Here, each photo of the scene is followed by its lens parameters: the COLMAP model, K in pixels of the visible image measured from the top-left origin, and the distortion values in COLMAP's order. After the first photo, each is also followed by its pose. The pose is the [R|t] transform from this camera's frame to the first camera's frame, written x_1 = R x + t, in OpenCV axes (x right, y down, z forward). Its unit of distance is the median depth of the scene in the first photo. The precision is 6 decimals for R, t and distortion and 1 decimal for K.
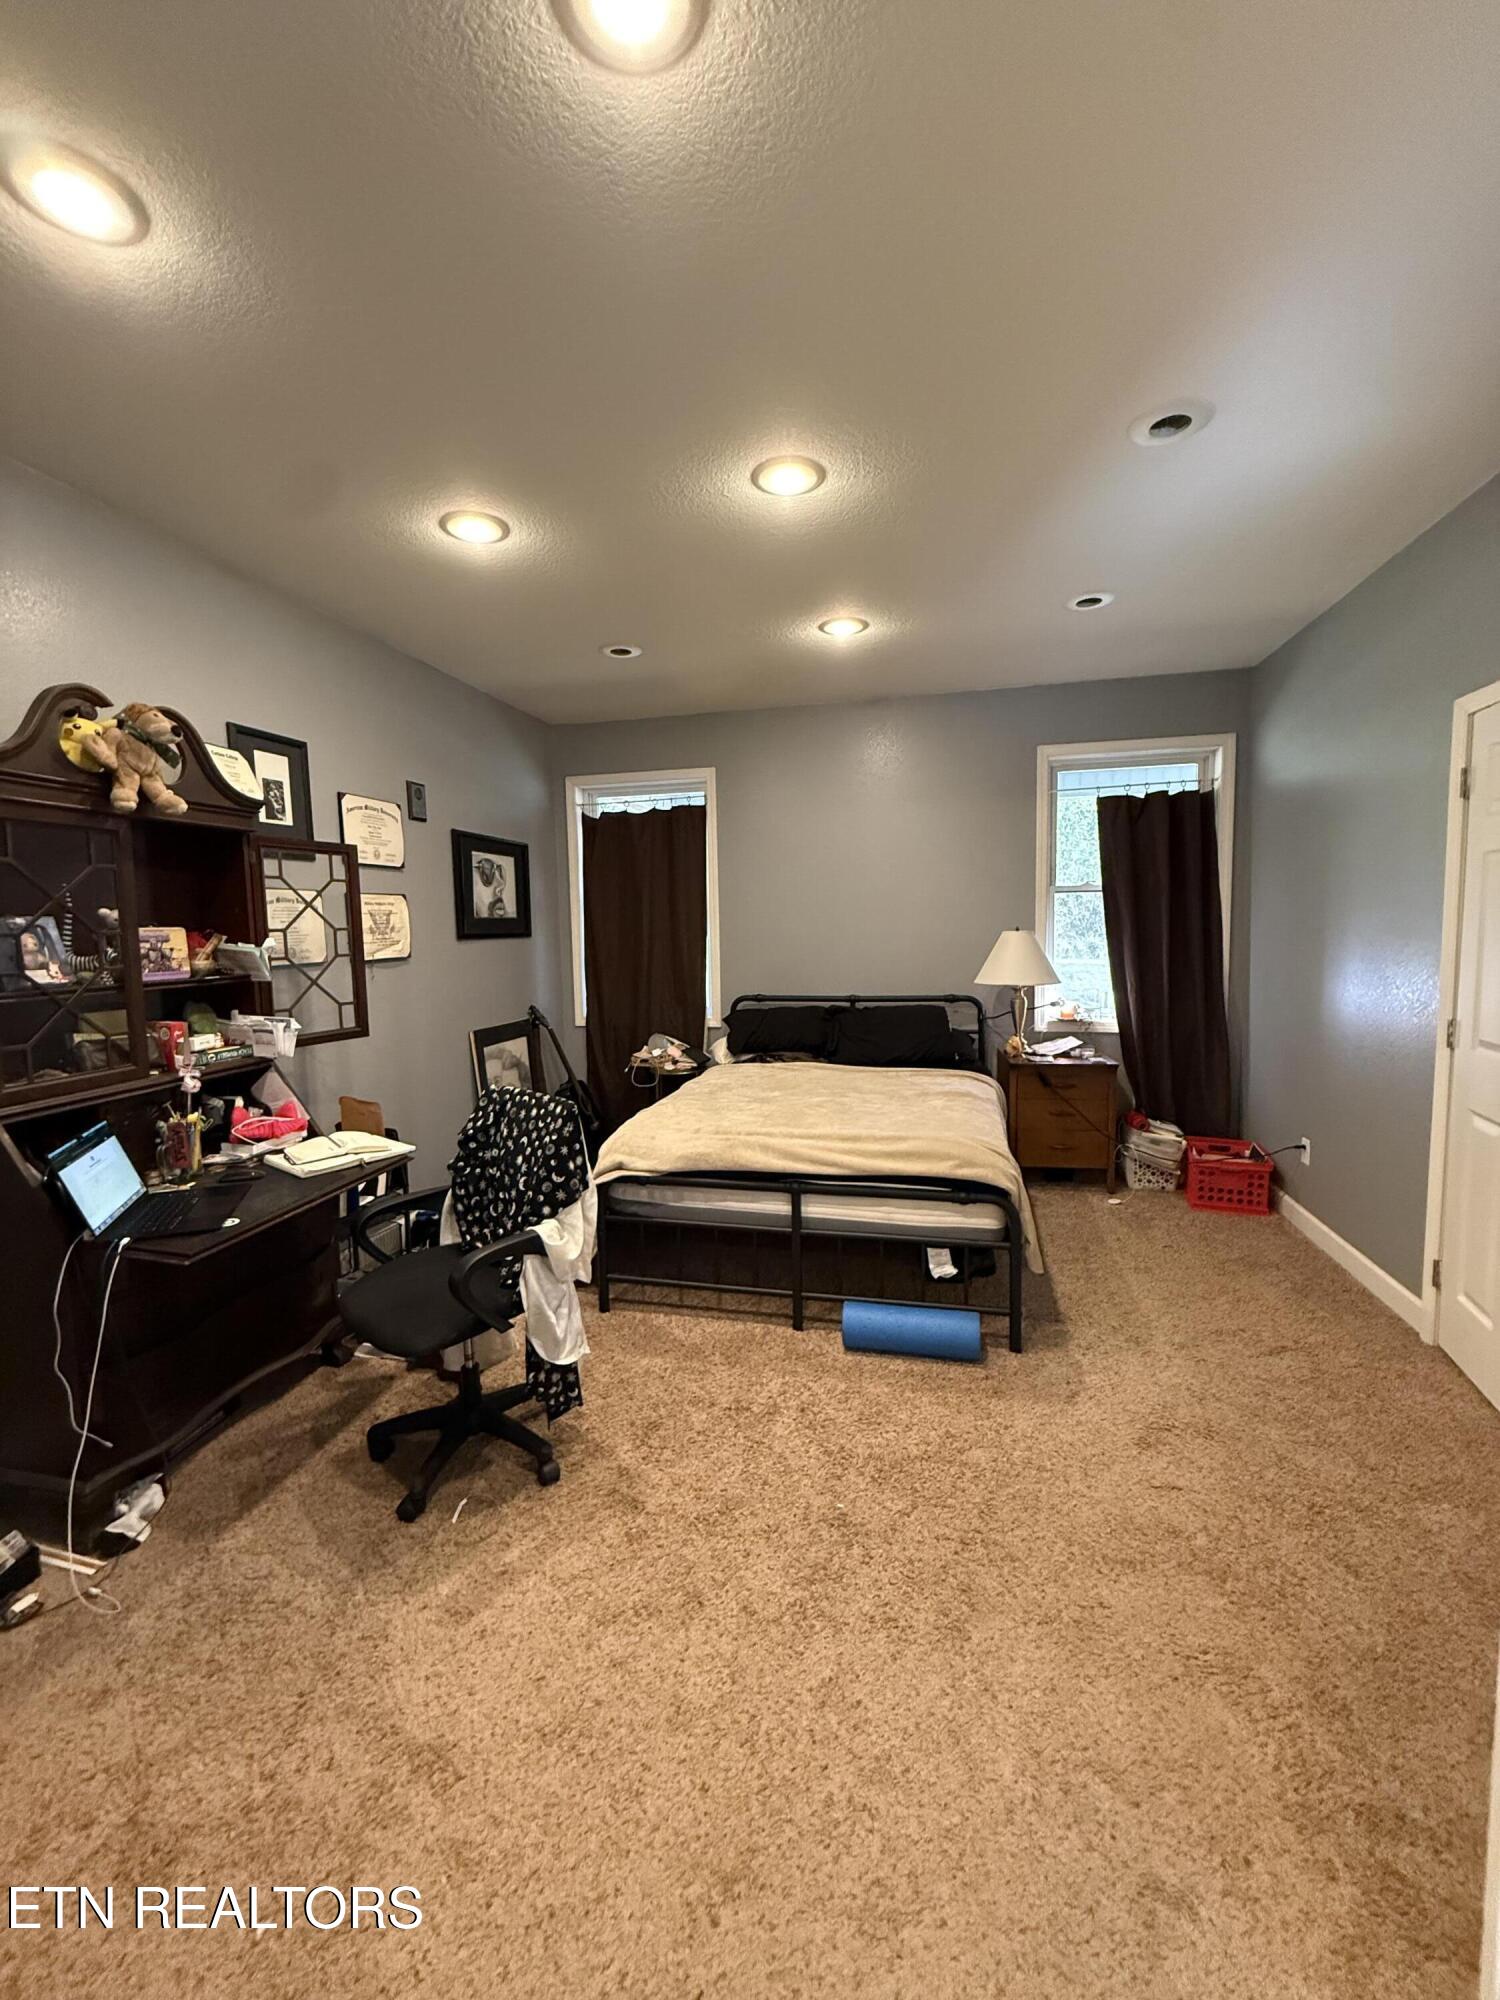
lens RADIAL K [[802.0, 0, 749.5], [0, 802.0, 994.9], [0, 0, 1]] dist [-0.002490, 0.001220]
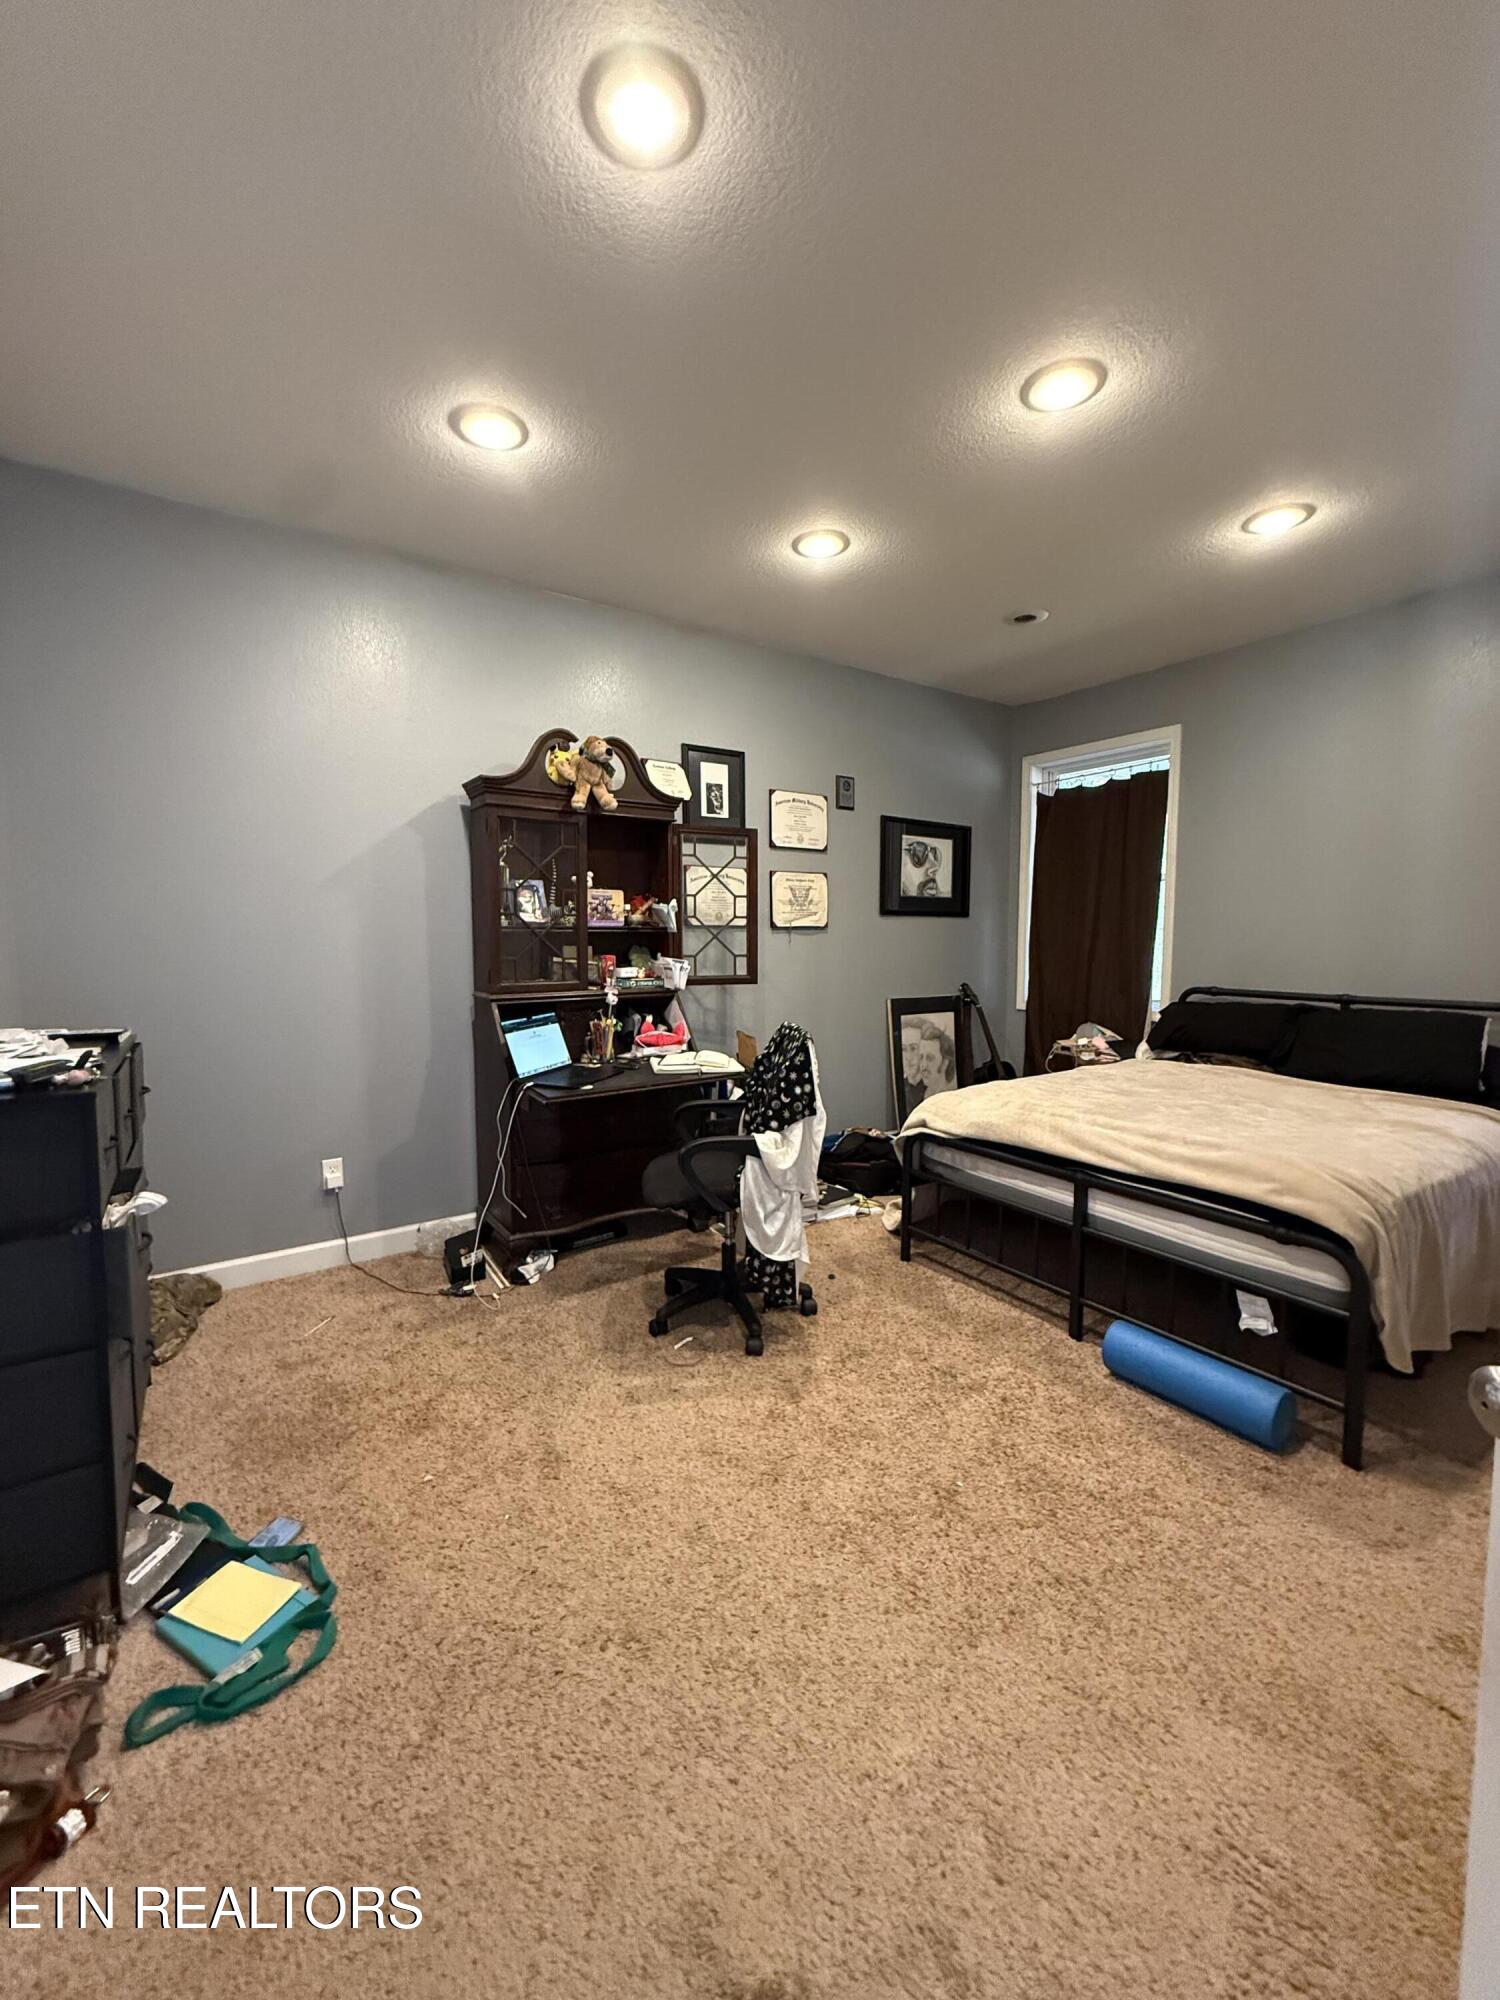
lens RADIAL K [[802.0, 0, 751.8], [0, 802.0, 996.7], [0, 0, 1]] dist [-0.002490, 0.001220]
pose [[0.739185, 0.071938, -0.669649, 0.414021], [-0.075843, 0.996846, 0.023370, 0.051114], [0.669218, 0.033513, 0.742310, 0.095014]]
